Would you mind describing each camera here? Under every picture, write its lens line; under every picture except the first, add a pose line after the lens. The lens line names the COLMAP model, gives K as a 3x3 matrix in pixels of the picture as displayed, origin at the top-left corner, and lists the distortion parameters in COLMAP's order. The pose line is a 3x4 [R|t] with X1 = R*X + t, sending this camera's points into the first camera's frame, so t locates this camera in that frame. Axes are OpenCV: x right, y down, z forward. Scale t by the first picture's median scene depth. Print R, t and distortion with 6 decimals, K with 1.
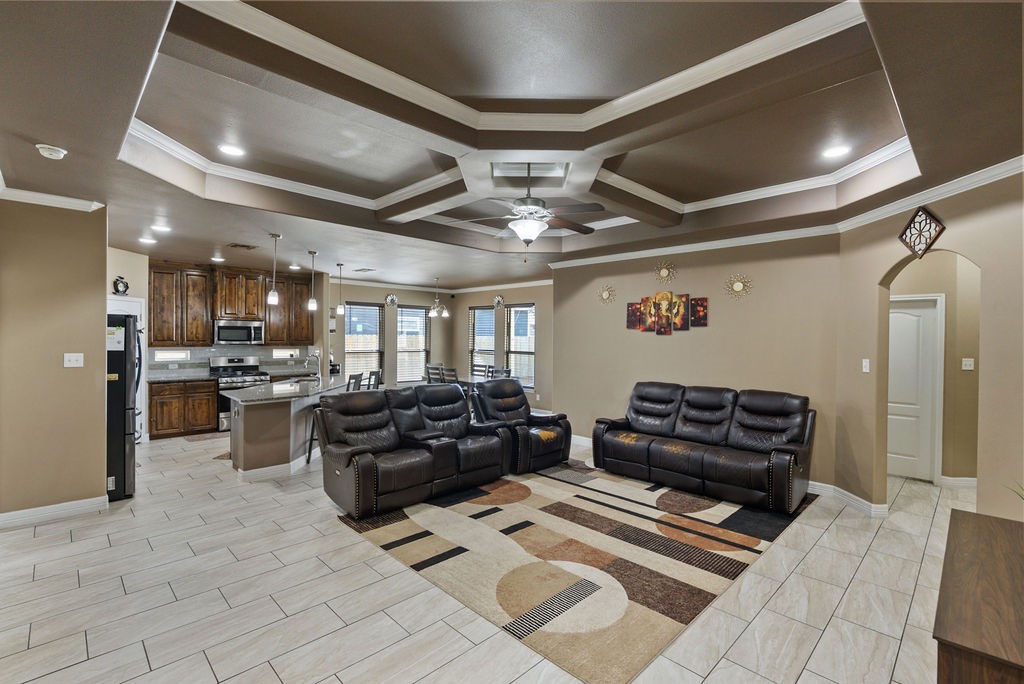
lens RADIAL K [[474.1, 0, 516.8], [0, 474.1, 343.0], [0, 0, 1]] dist [-0.006045, 0.000918]
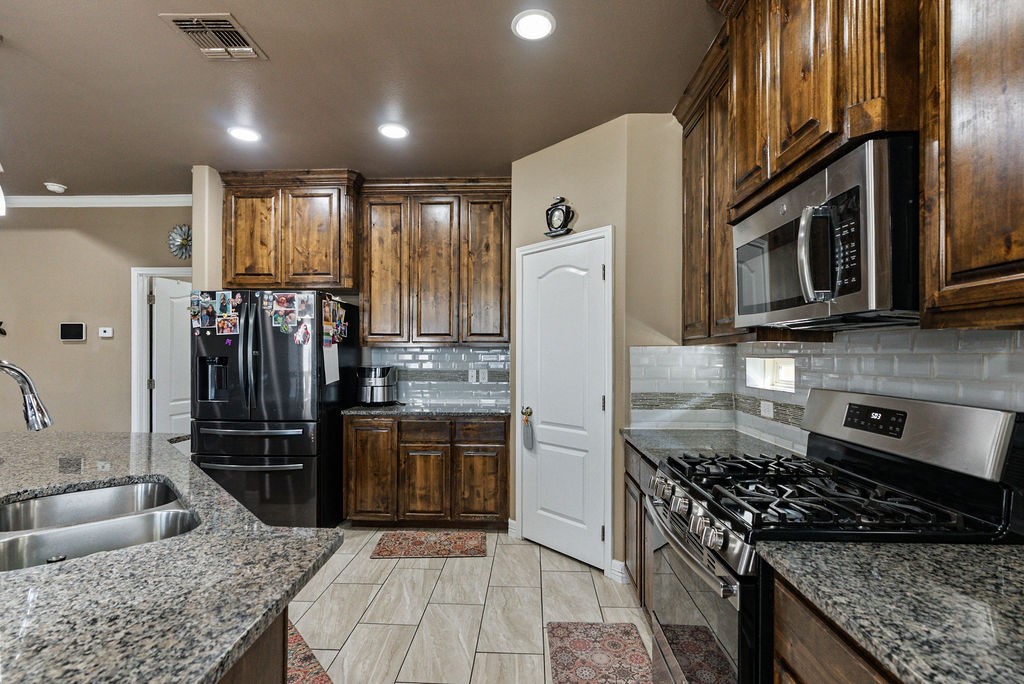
lens RADIAL K [[474.1, 0, 503.9], [0, 474.1, 352.6], [0, 0, 1]] dist [-0.006045, 0.000918]
pose [[-0.736663, -0.015311, -0.676086, -0.404595], [-0.018363, 0.999828, -0.002634, 0.017114], [0.676010, 0.010475, -0.736818, 1.123398]]
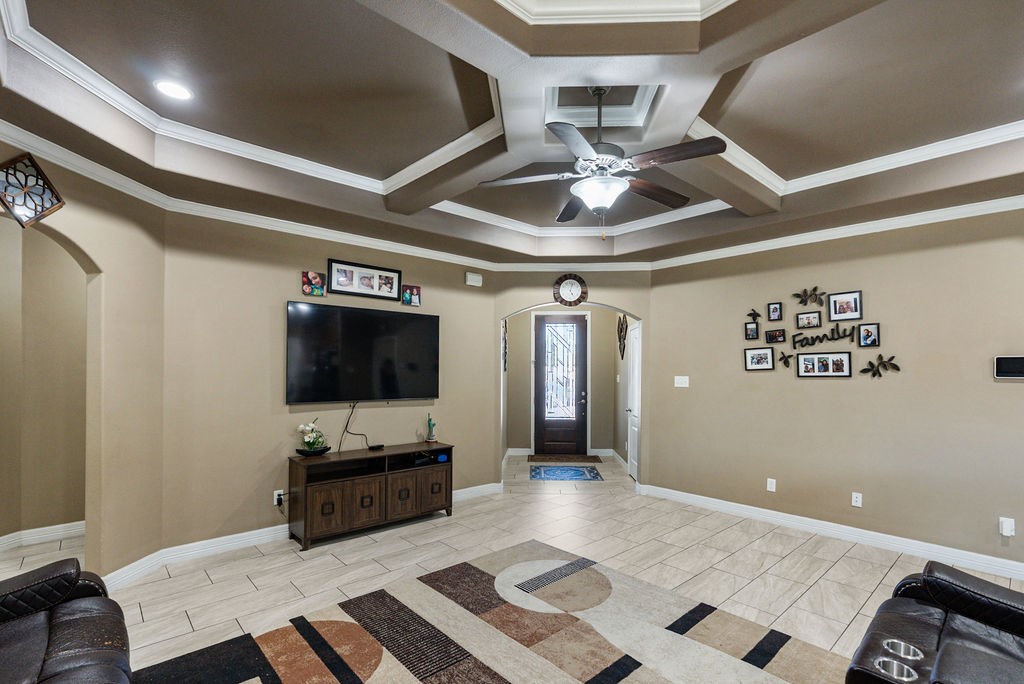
lens RADIAL K [[474.1, 0, 527.2], [0, 474.1, 370.9], [0, 0, 1]] dist [-0.006045, 0.000918]
pose [[-0.999427, -0.015440, 0.030109, 0.049946], [-0.015029, 0.999792, 0.013815, 0.004122], [-0.030316, 0.013355, -0.999451, 0.824364]]
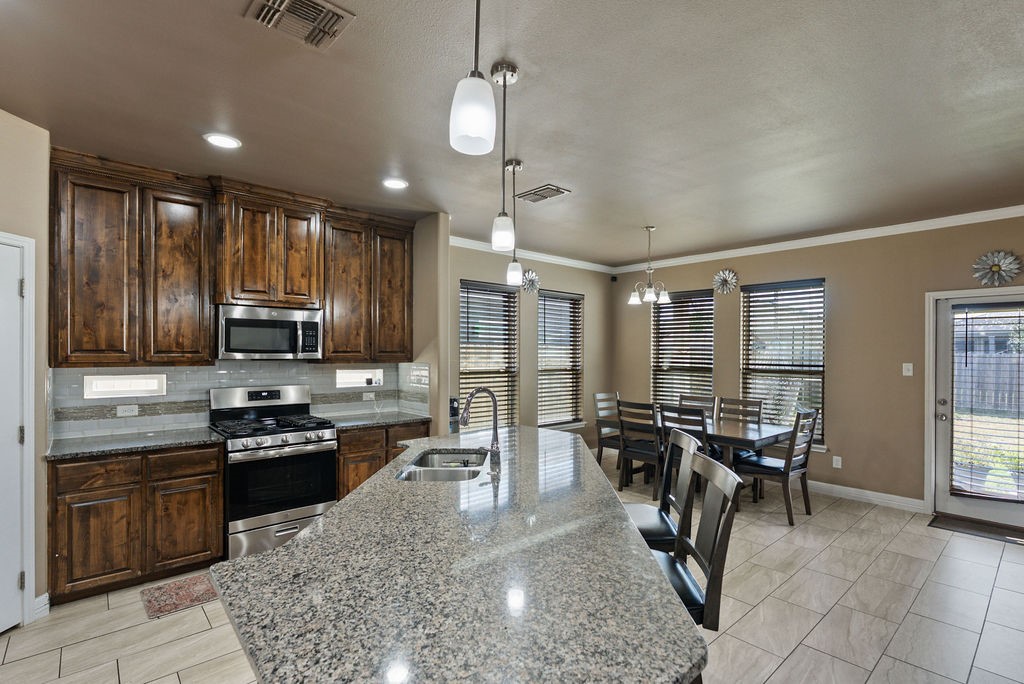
lens RADIAL K [[474.1, 0, 501.6], [0, 474.1, 353.9], [0, 0, 1]] dist [-0.006045, 0.000918]
pose [[0.998348, -0.005288, -0.057204, -0.360330], [0.004672, 0.999930, -0.010904, 0.003285], [0.057258, 0.010619, 0.998303, 0.590223]]
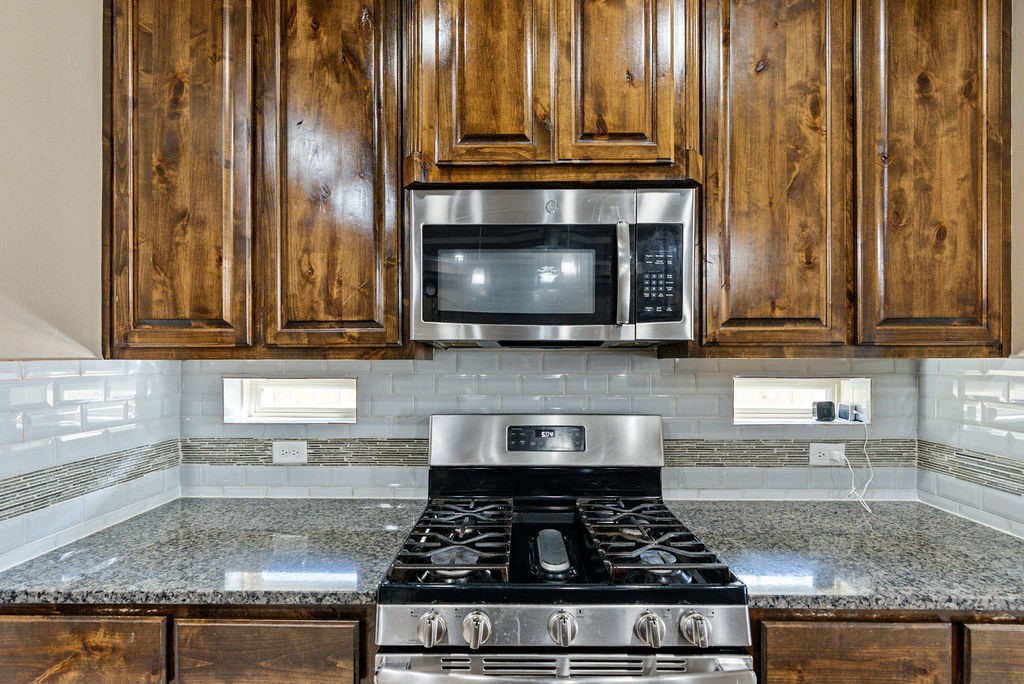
lens RADIAL K [[474.1, 0, 517.1], [0, 474.1, 359.6], [0, 0, 1]] dist [-0.006045, 0.000918]
pose [[0.709094, -0.007268, -0.705076, -0.513086], [-0.002535, 0.999914, -0.012857, 0.010598], [0.705109, 0.010904, 0.709015, 0.934611]]
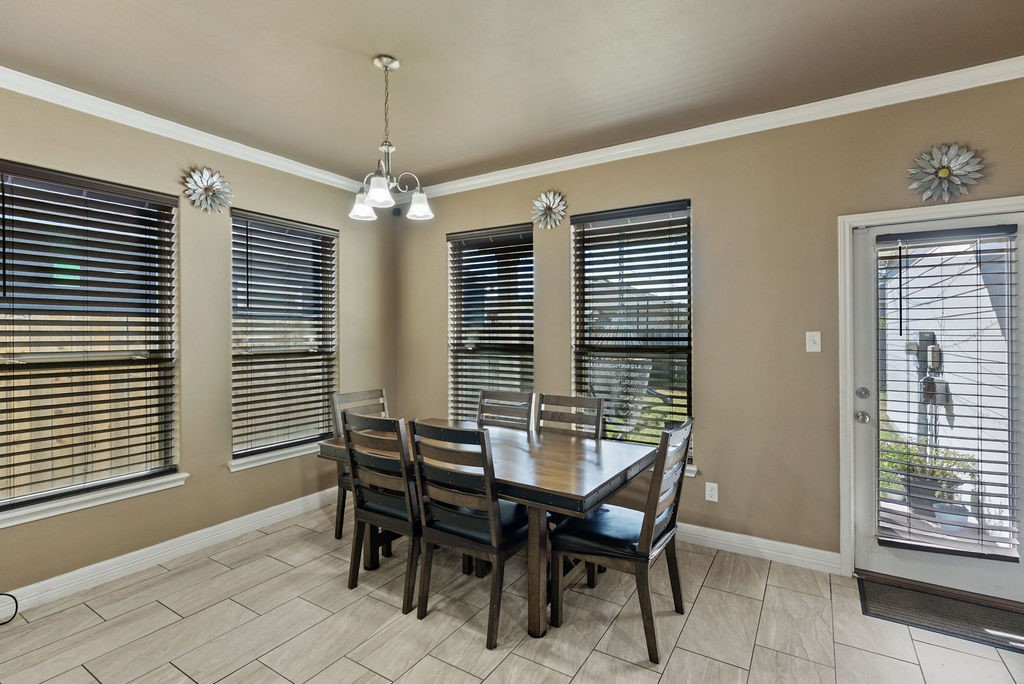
lens RADIAL K [[474.1, 0, 500.0], [0, 474.1, 335.8], [0, 0, 1]] dist [-0.006045, 0.000918]
pose [[0.976963, -0.017594, 0.212684, -0.199694], [0.019437, 0.999789, -0.006575, 0.011909], [-0.212523, 0.010557, 0.977099, 0.907130]]
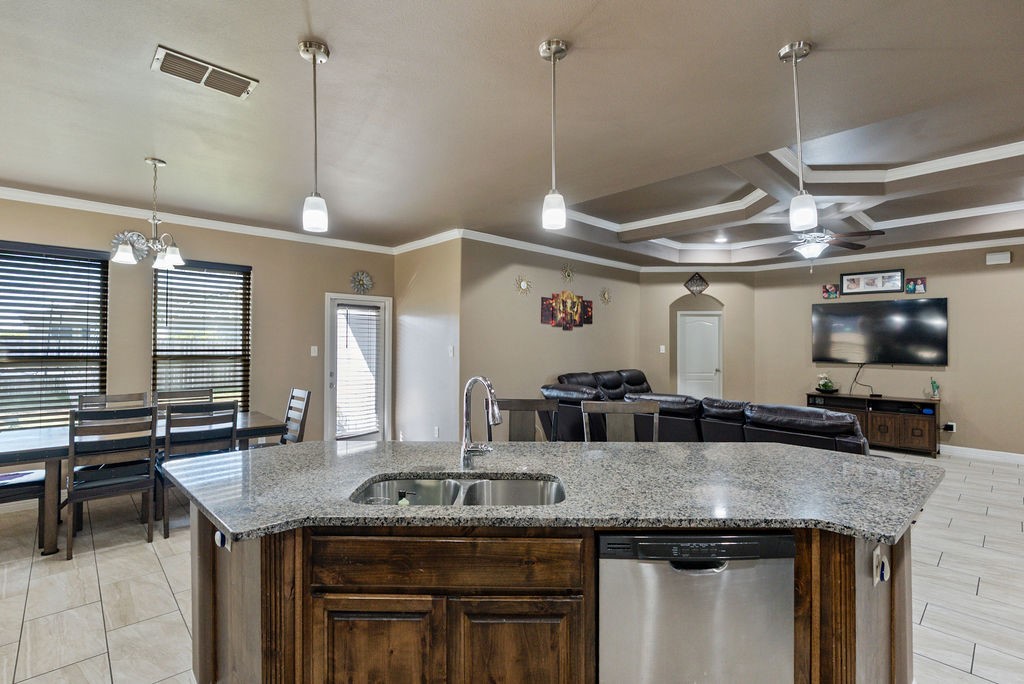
lens RADIAL K [[474.1, 0, 516.5], [0, 474.1, 342.4], [0, 0, 1]] dist [-0.006045, 0.000918]
pose [[0.025058, -0.006056, 0.999668, -0.637796], [0.008726, 0.999945, 0.005839, 0.003111], [-0.999648, 0.008577, 0.025110, 0.873319]]
